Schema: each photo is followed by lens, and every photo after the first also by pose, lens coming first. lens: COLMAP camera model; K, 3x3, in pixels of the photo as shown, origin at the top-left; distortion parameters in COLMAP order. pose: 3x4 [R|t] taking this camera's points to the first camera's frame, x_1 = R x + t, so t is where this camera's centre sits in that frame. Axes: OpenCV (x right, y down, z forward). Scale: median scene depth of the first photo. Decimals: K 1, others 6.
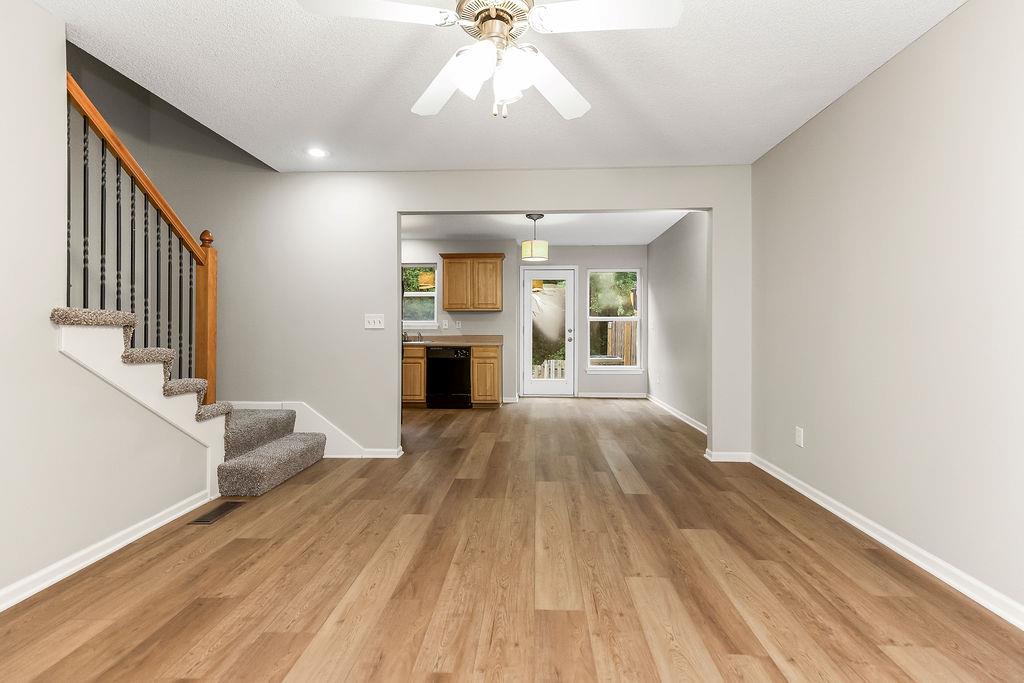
lens RADIAL K [[473.7, 0, 513.7], [0, 473.7, 327.8], [0, 0, 1]] dist [0.002321, 0.000435]
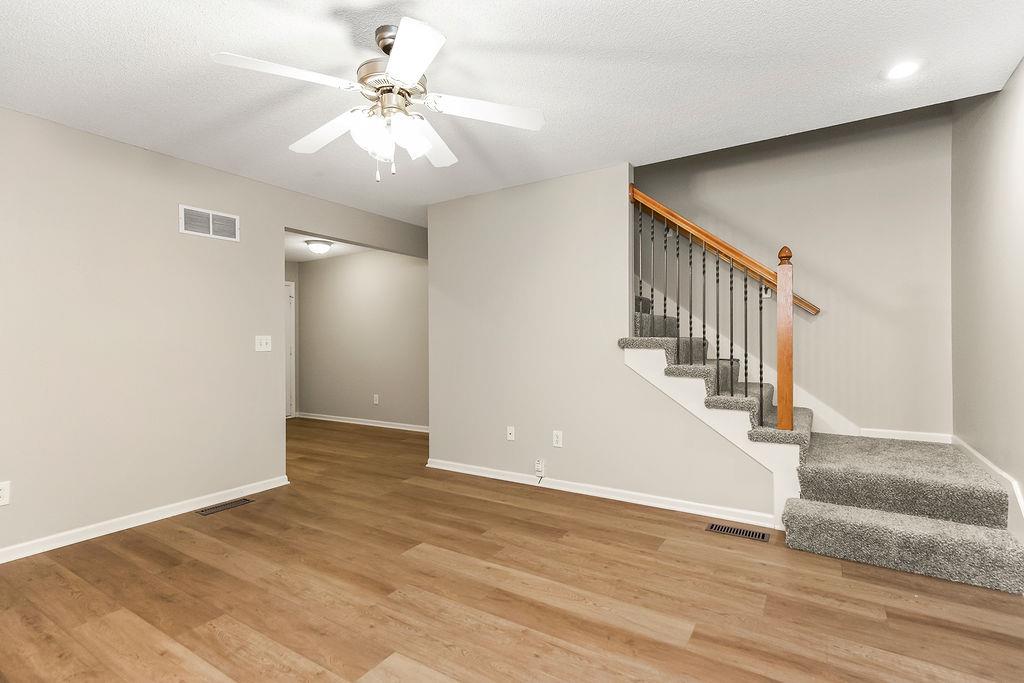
lens RADIAL K [[467.4, 0, 512.8], [0, 467.4, 348.5], [0, 0, 1]] dist [0.026659, 0.000046]
pose [[-0.500699, 0.017906, -0.865436, 0.561522], [0.016897, 0.999798, 0.010910, -0.025923], [0.865456, -0.009161, -0.500901, 1.266980]]
